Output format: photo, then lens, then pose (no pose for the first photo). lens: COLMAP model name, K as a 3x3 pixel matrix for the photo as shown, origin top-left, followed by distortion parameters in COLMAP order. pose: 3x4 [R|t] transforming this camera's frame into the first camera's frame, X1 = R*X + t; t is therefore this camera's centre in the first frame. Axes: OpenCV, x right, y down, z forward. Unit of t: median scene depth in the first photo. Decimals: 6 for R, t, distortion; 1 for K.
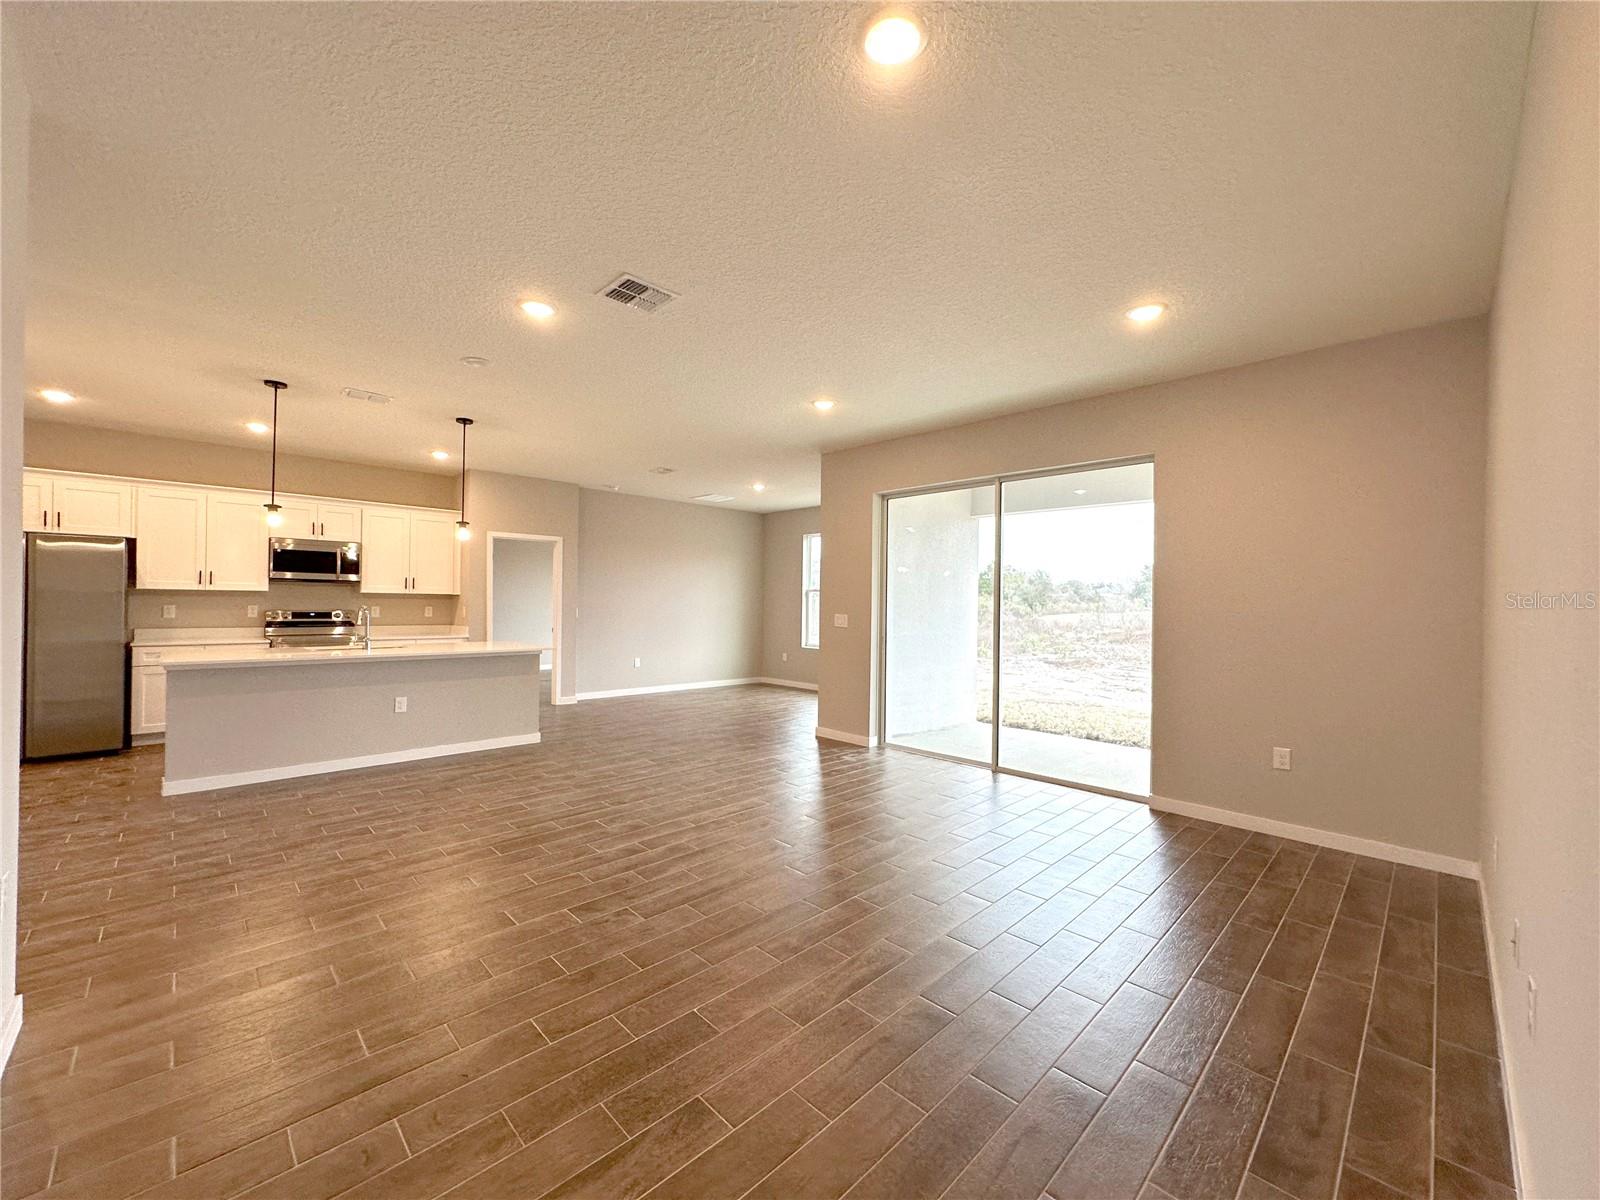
lens RADIAL K [[637.1, 0, 800.0], [0, 637.1, 600.0], [0, 0, 1]] dist [-0.000692, 0.000083]
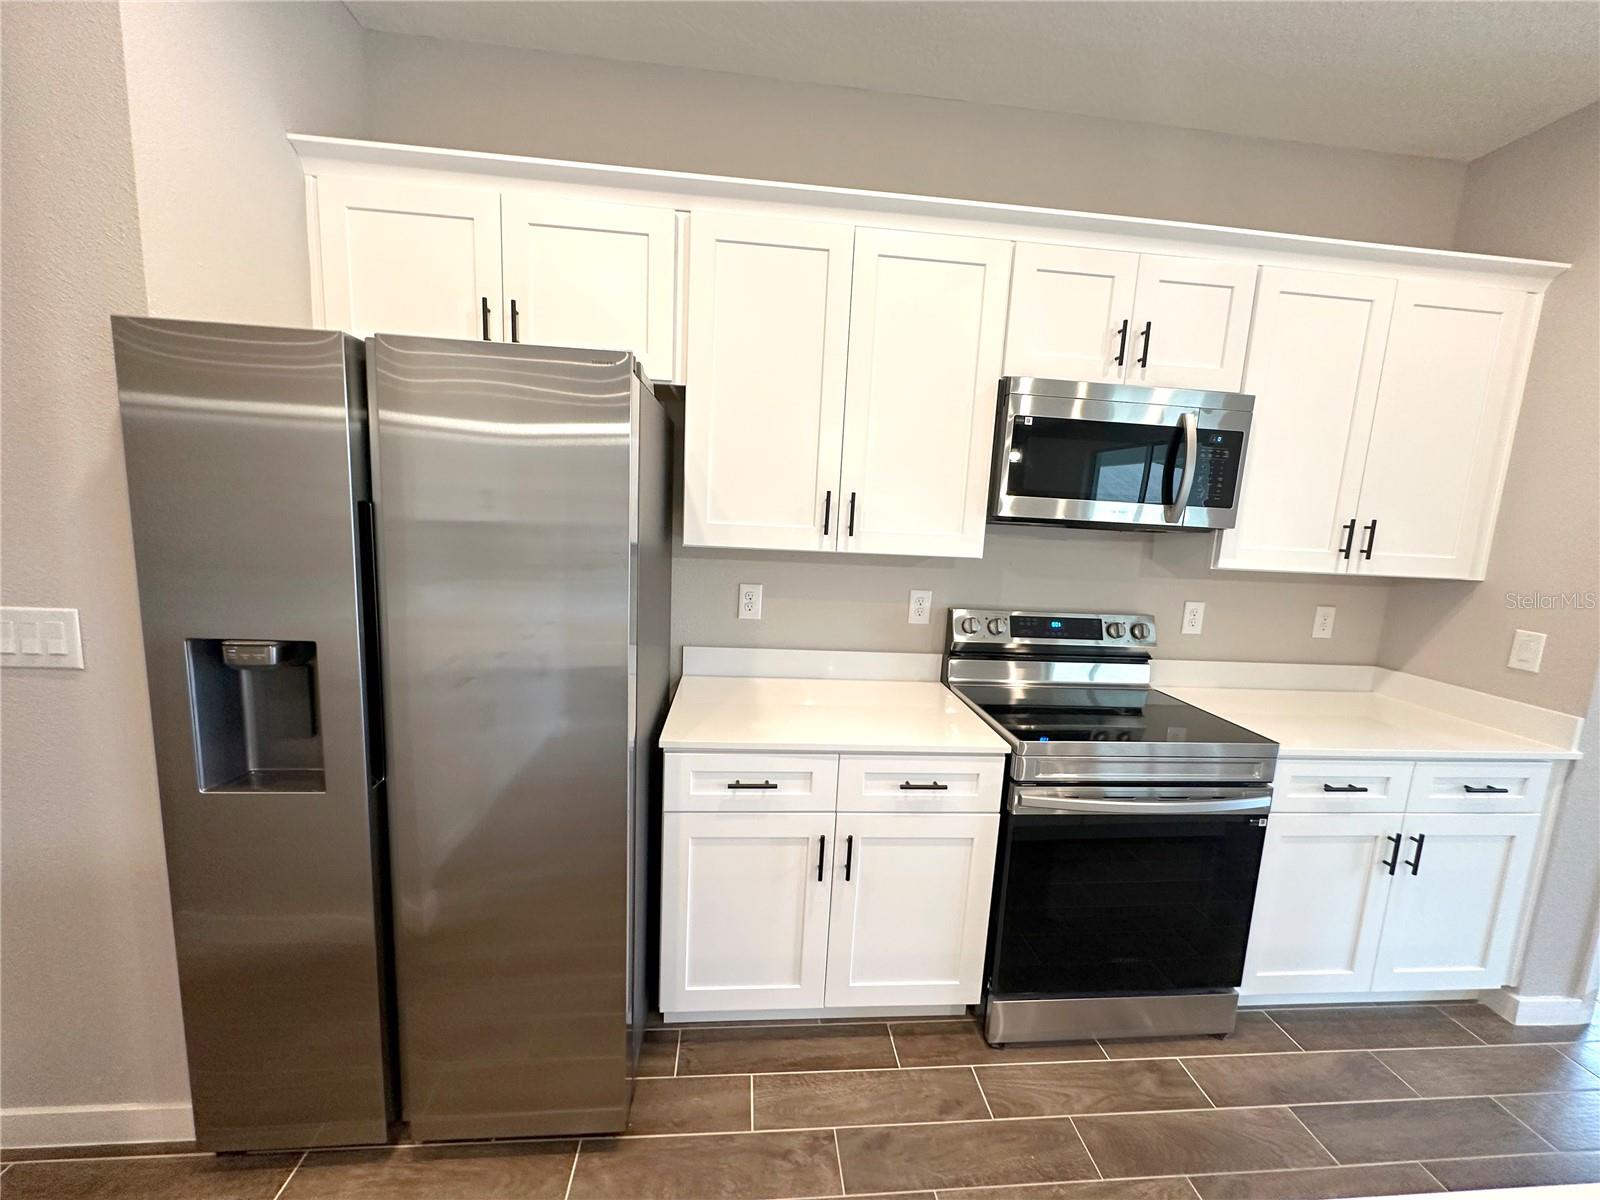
lens RADIAL K [[637.1, 0, 800.0], [0, 637.1, 600.0], [0, 0, 1]] dist [-0.000692, 0.000083]
pose [[0.774528, 0.114268, -0.622133, -0.748521], [-0.036047, 0.989923, 0.136943, -0.035055], [0.631512, -0.083640, 0.770842, 0.743411]]
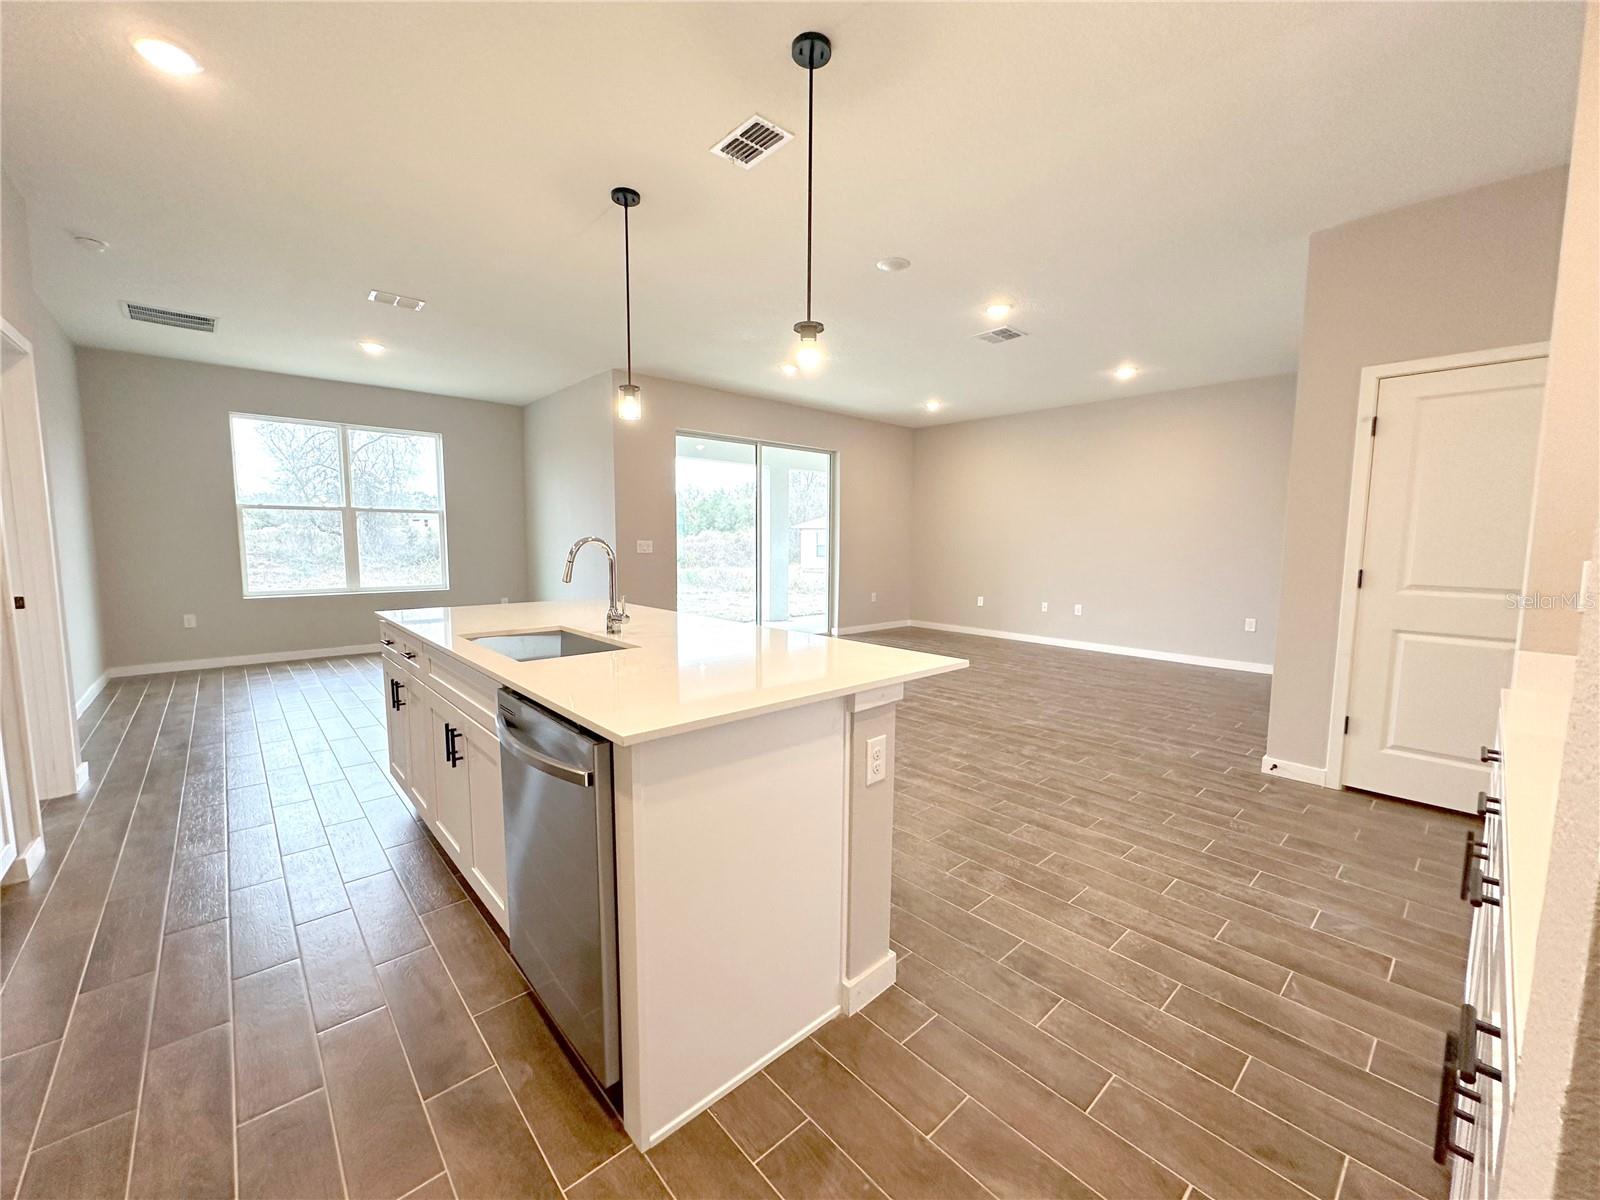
lens RADIAL K [[637.1, 0, 800.0], [0, 637.1, 600.0], [0, 0, 1]] dist [-0.000692, 0.000083]
pose [[0.040144, -0.112834, 0.992803, -0.989426], [-0.009198, 0.993520, 0.113287, -0.001760], [-0.999152, -0.013679, 0.038846, 0.737969]]
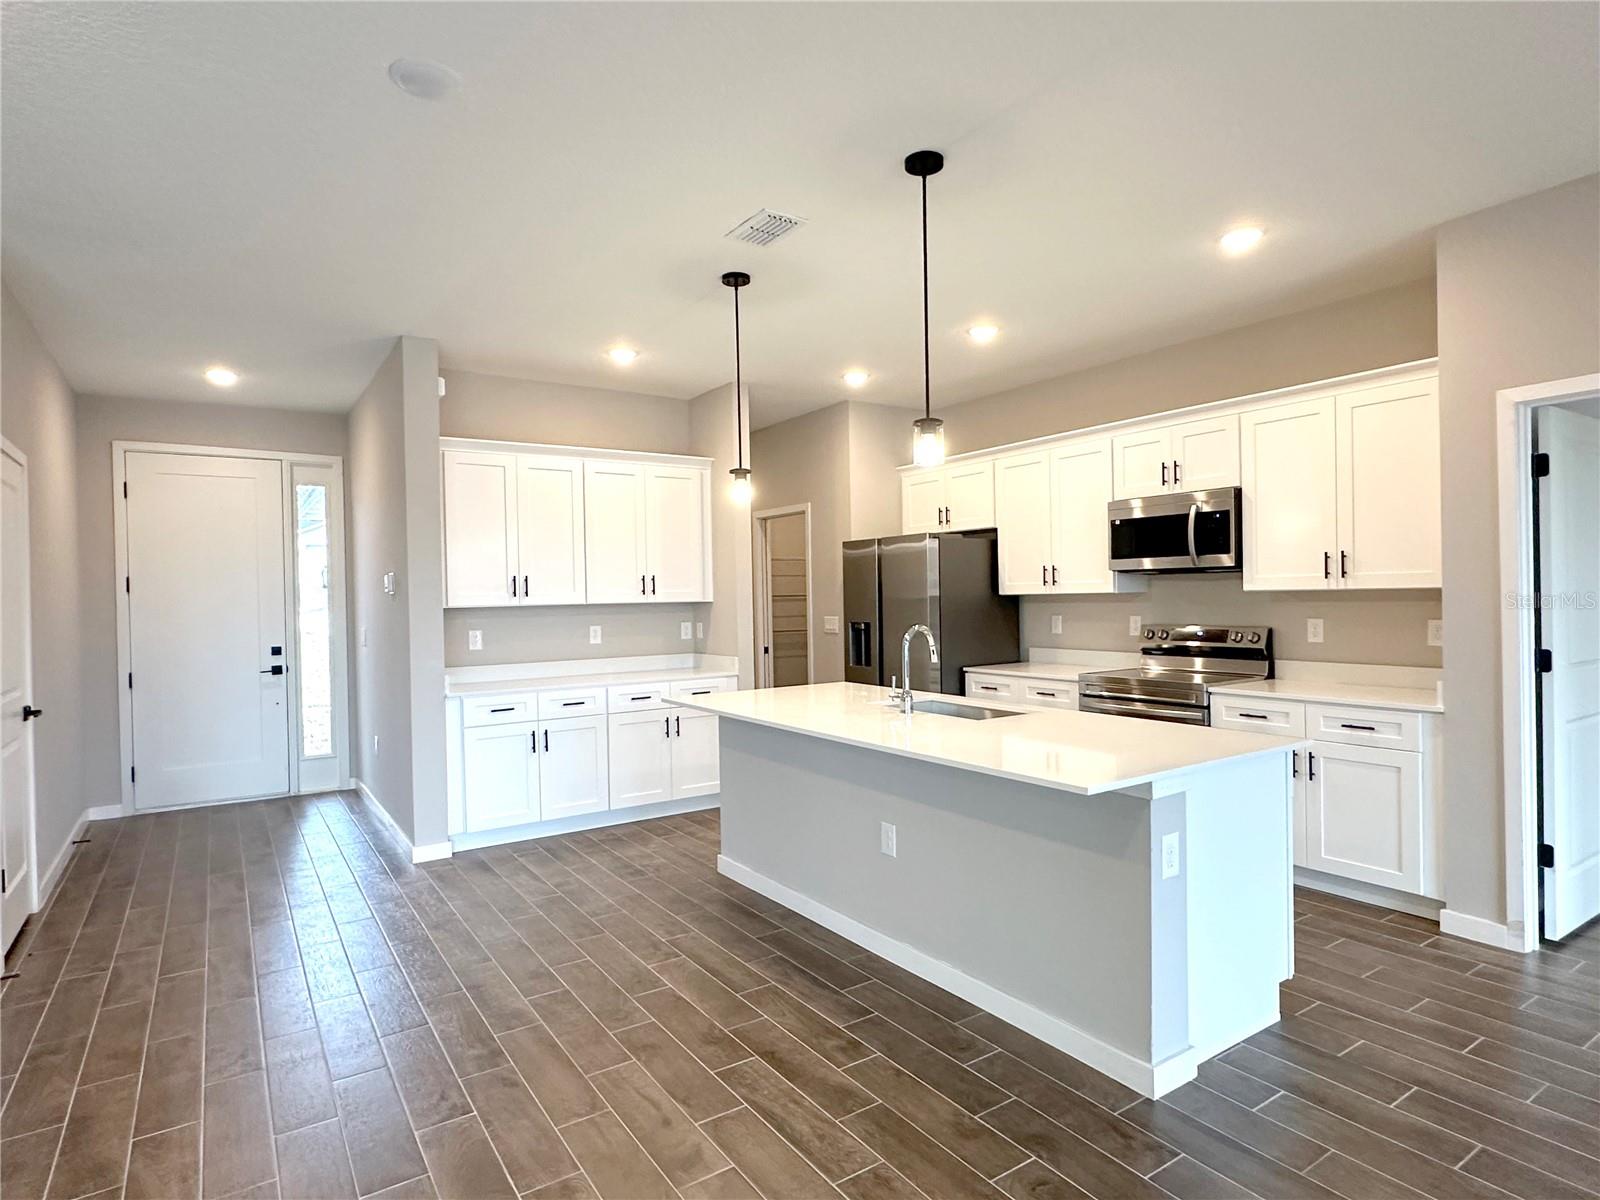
lens RADIAL K [[877.6, 0, 794.8], [0, 877.6, 606.7], [0, 0, 1]] dist [0.000029, 0.000197]
pose [[-0.191141, 0.002439, -0.981560, 0.018689], [0.021167, 0.999775, -0.001638, -0.006553], [0.981334, -0.021090, -0.191150, 0.912561]]
